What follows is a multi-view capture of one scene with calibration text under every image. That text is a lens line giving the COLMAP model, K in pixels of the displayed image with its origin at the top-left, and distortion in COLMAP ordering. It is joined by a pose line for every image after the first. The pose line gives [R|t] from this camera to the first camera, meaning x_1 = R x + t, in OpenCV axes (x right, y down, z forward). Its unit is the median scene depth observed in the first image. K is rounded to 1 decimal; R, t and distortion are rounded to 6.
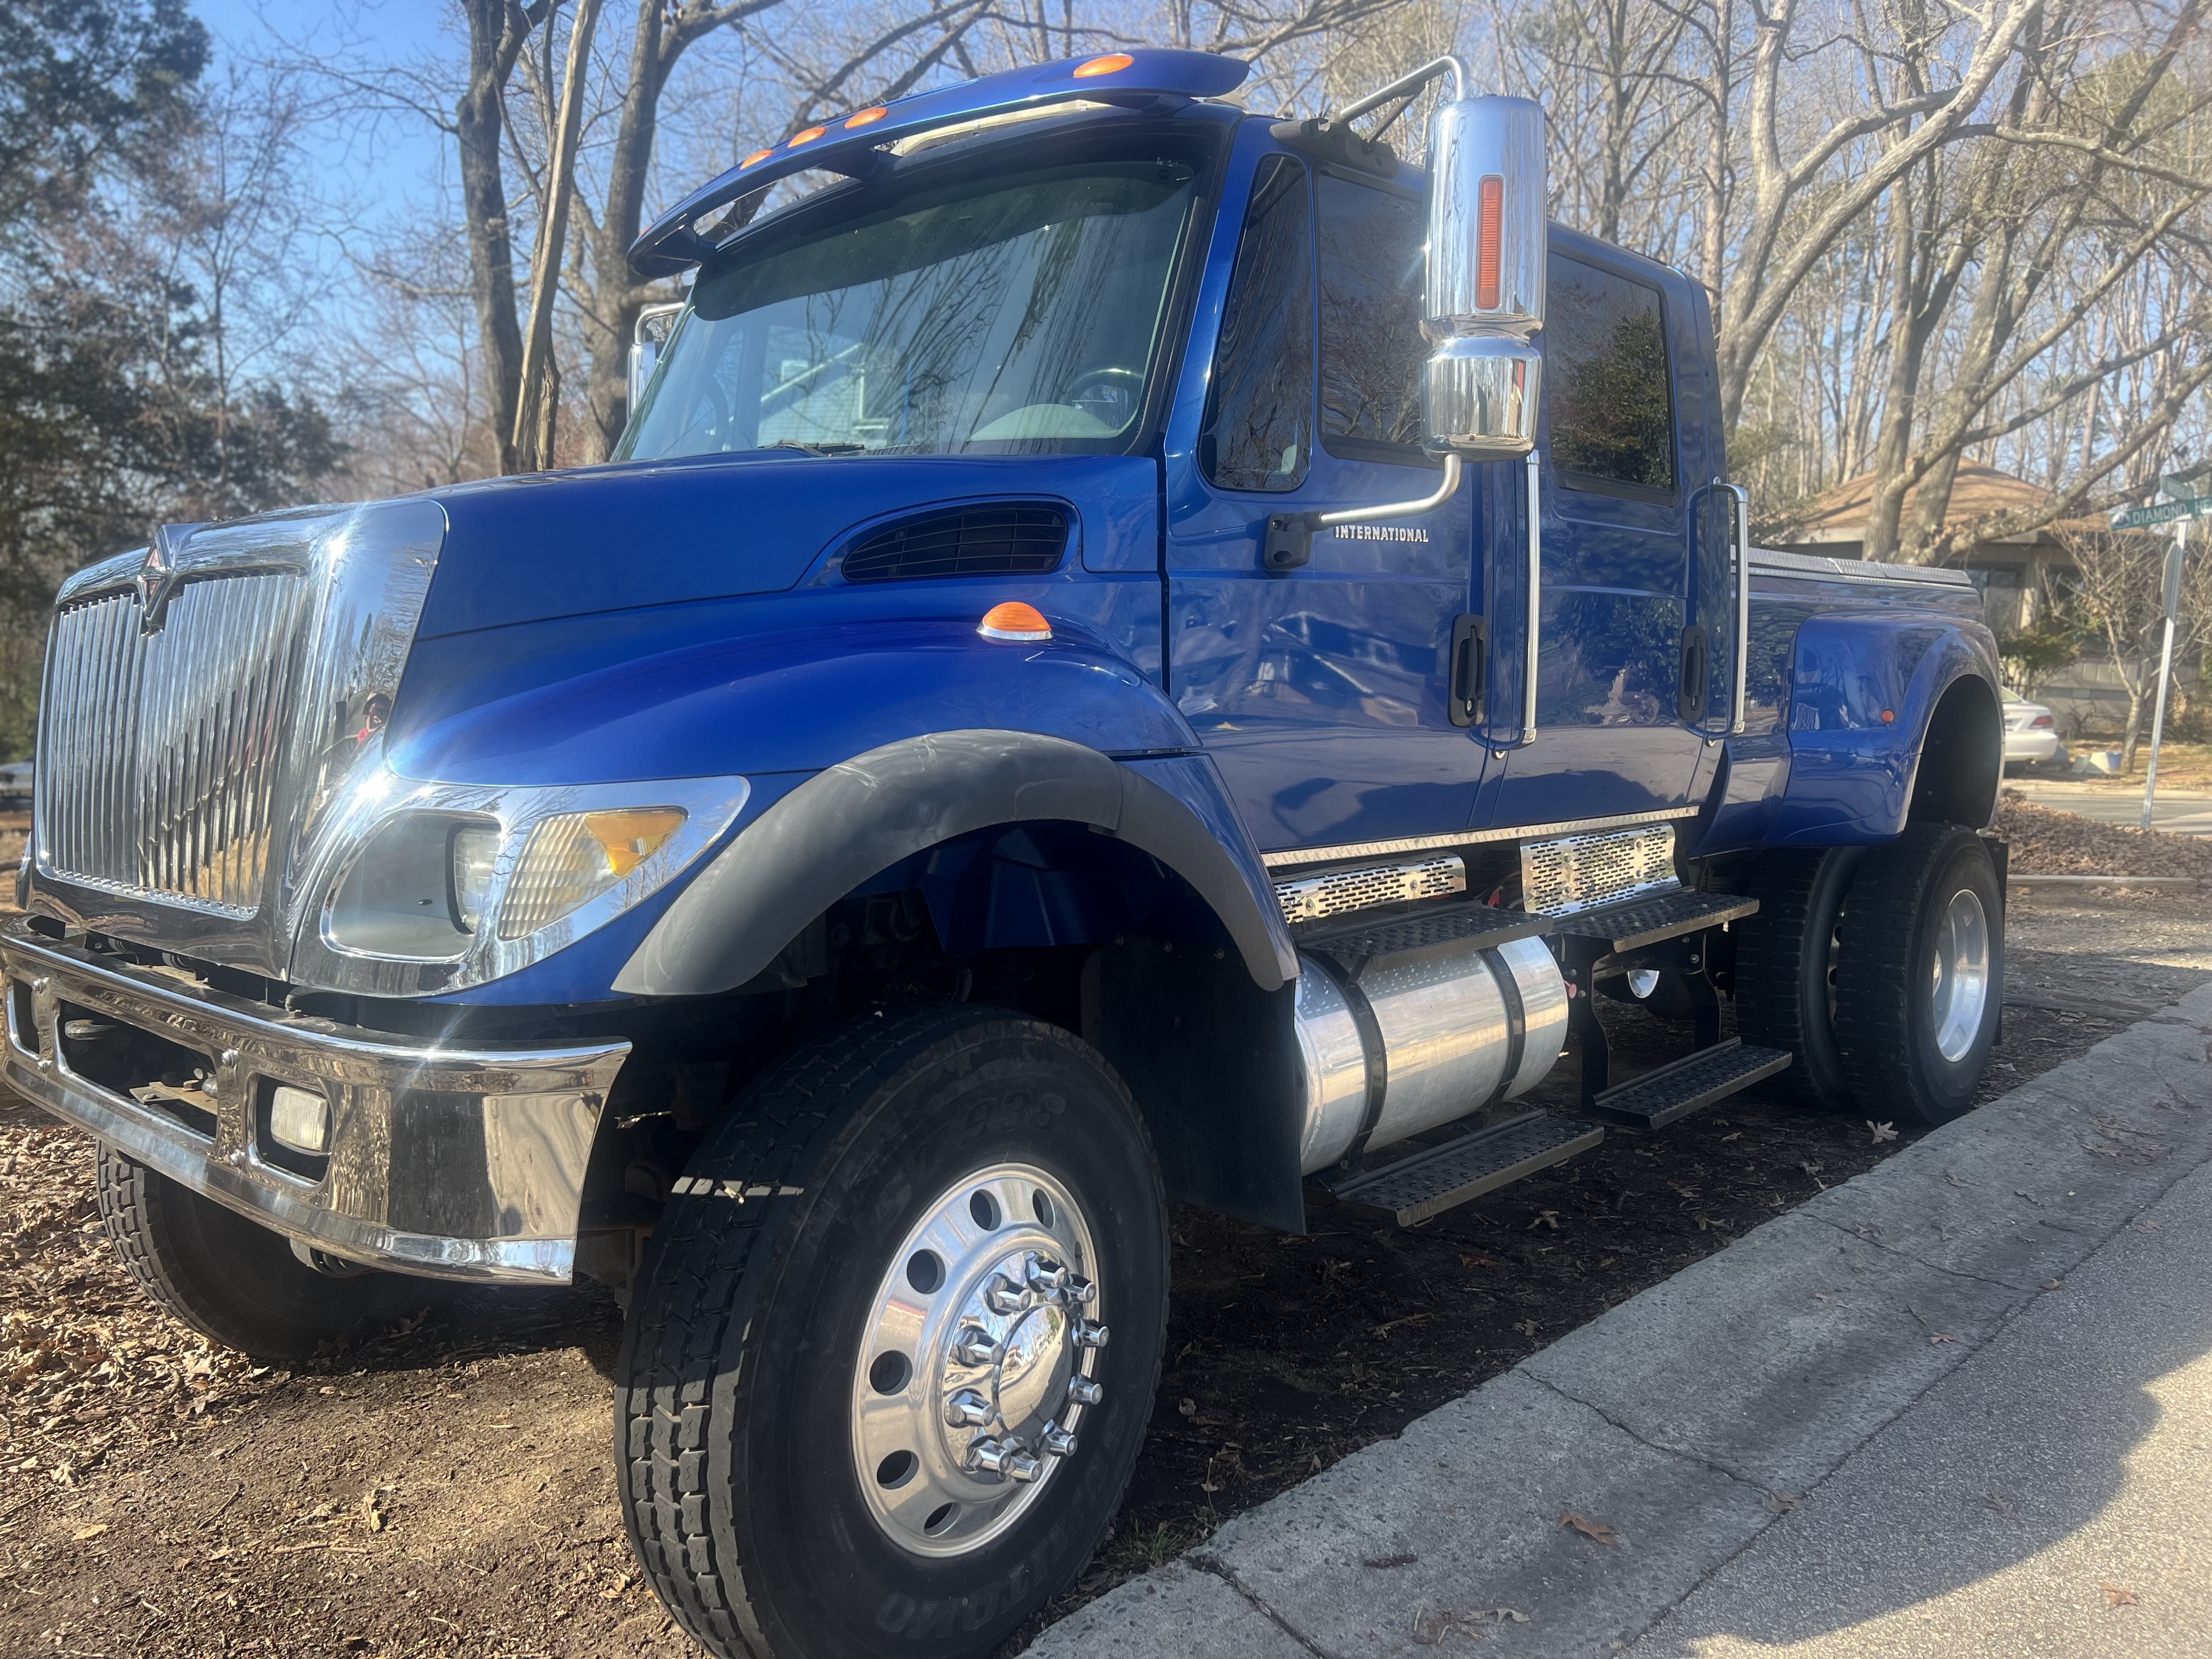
lens RADIAL K [[1681.4, 0, 1118.2], [0, 1681.4, 827.2], [0, 0, 1]] dist [0.021977, -0.001998]
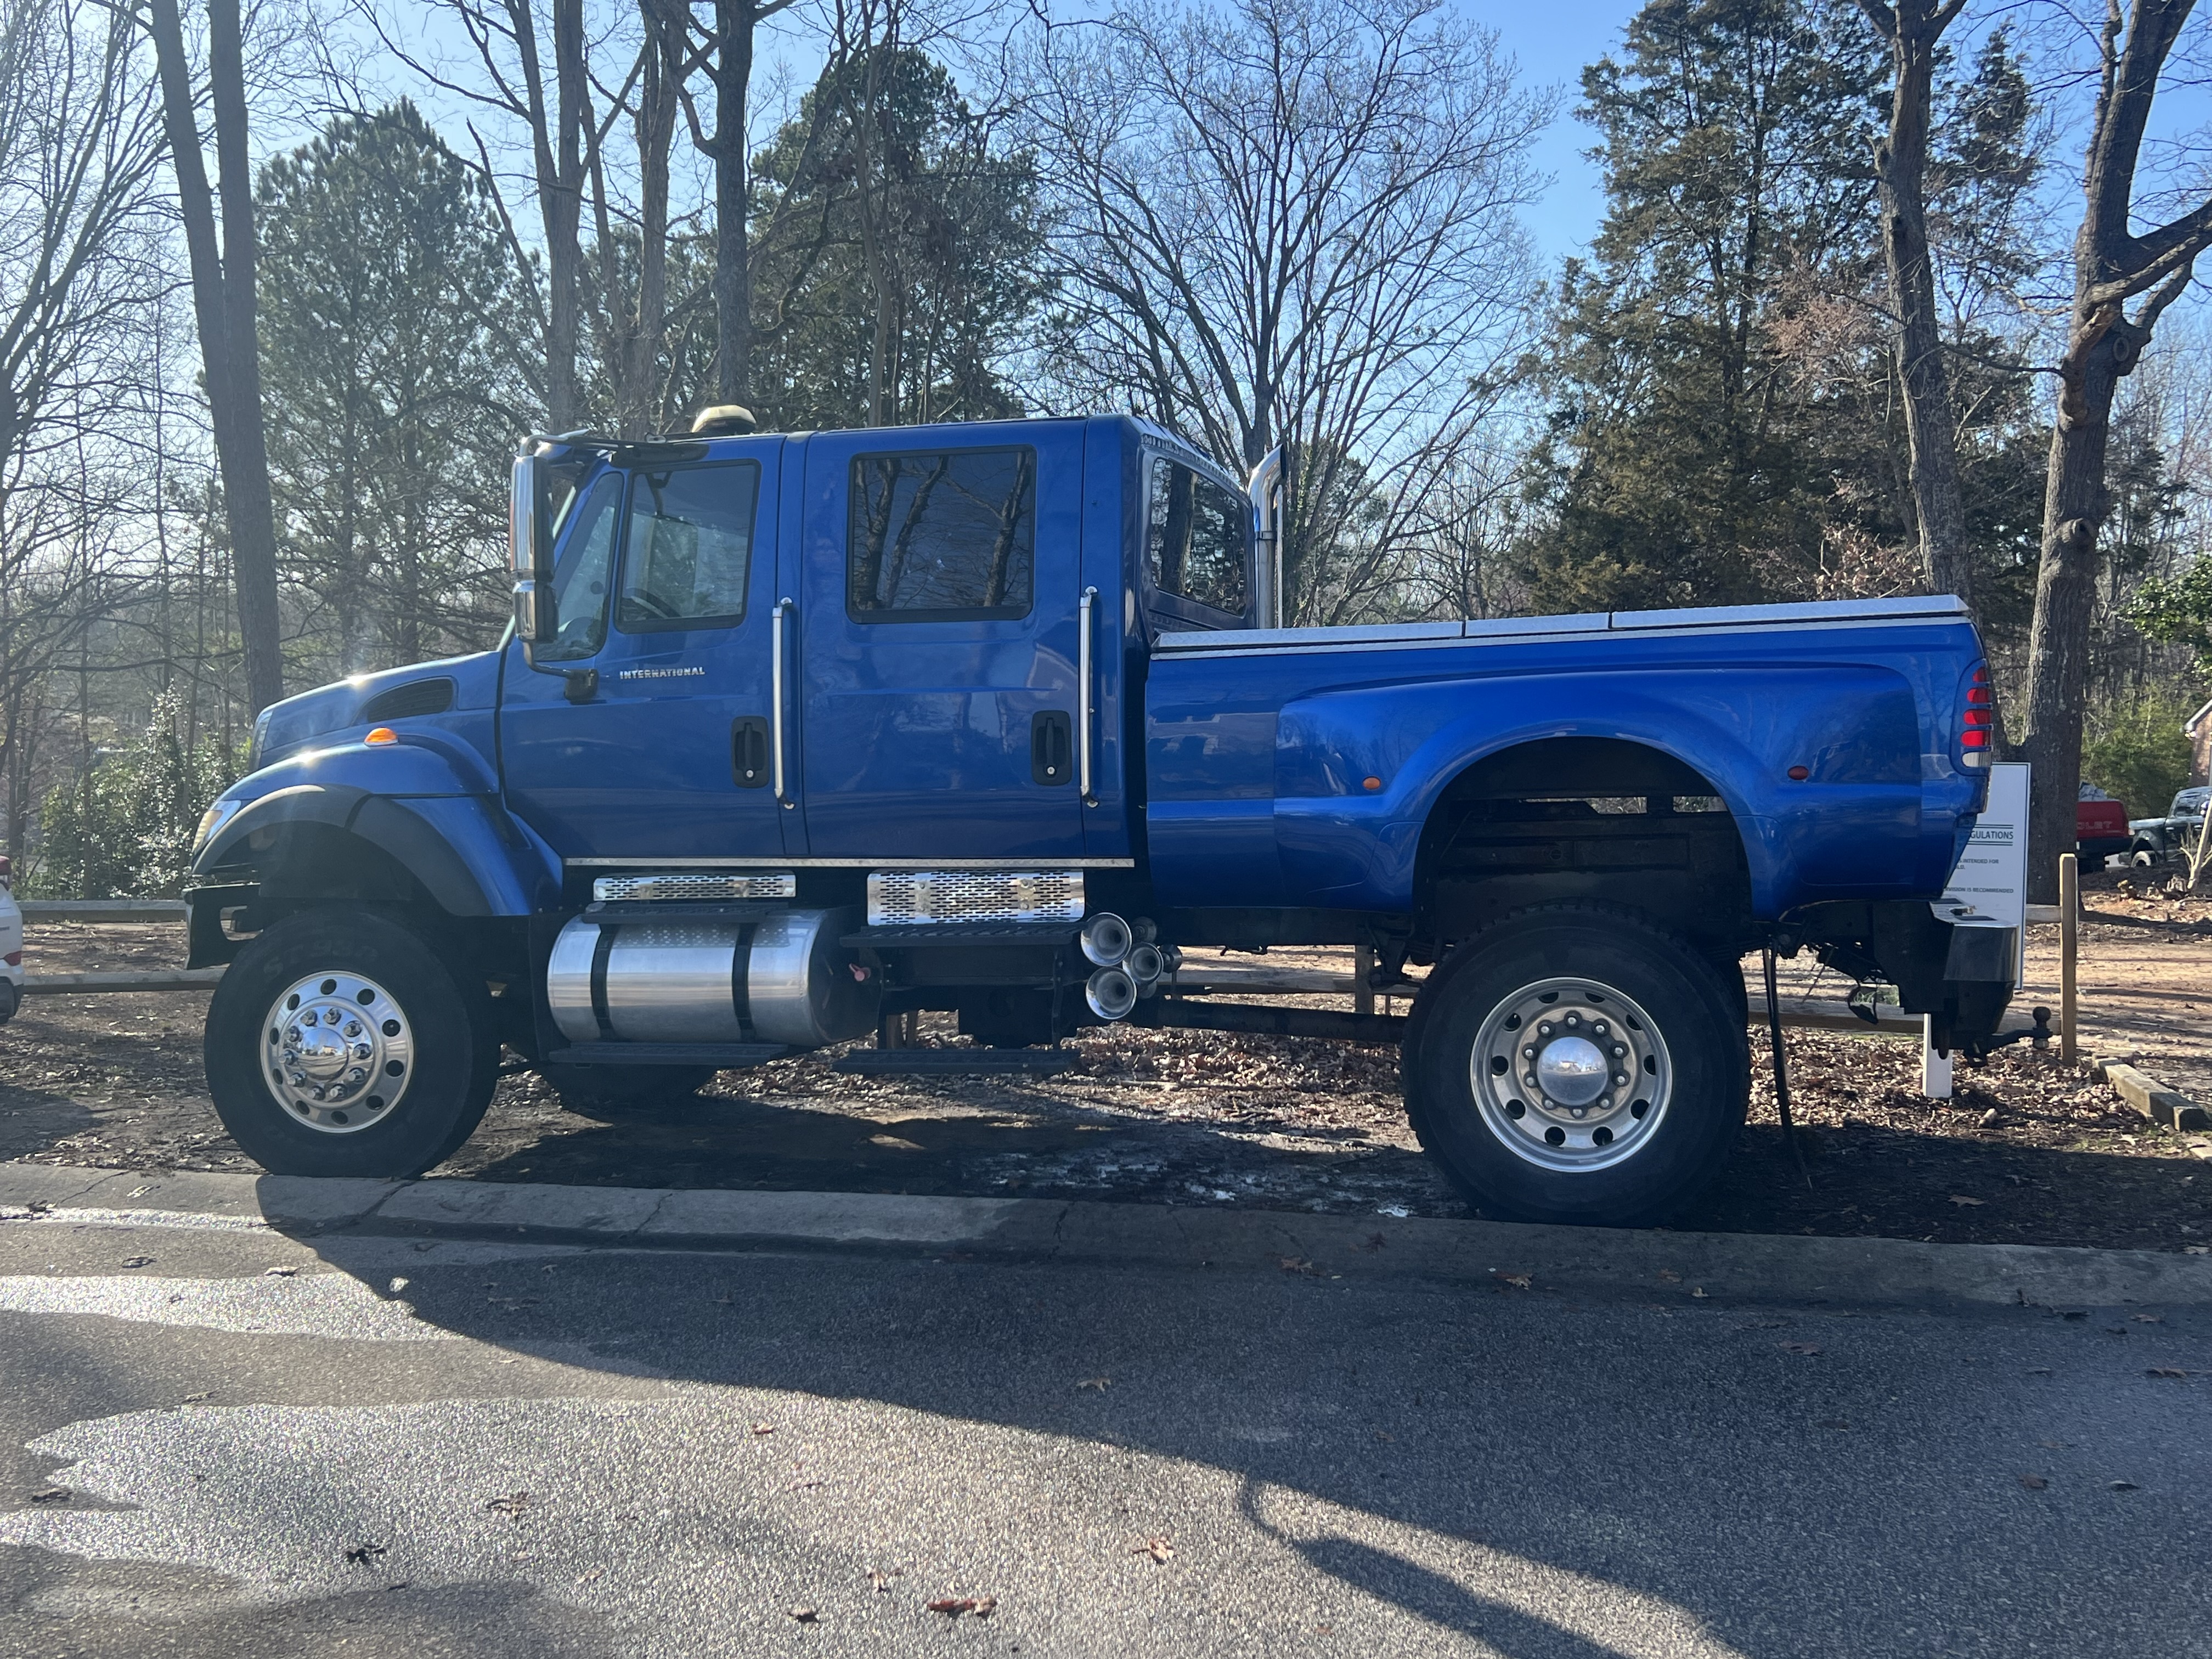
lens RADIAL K [[2103.4, 0, 1098.7], [0, 2103.4, 861.2], [0, 0, 1]] dist [0.034060, 0.000000]
pose [[0.453242, 0.033103, -0.890772, 2.358897], [-0.061939, 0.998064, 0.005574, -0.025675], [0.889233, 0.052647, 0.454416, 0.464925]]
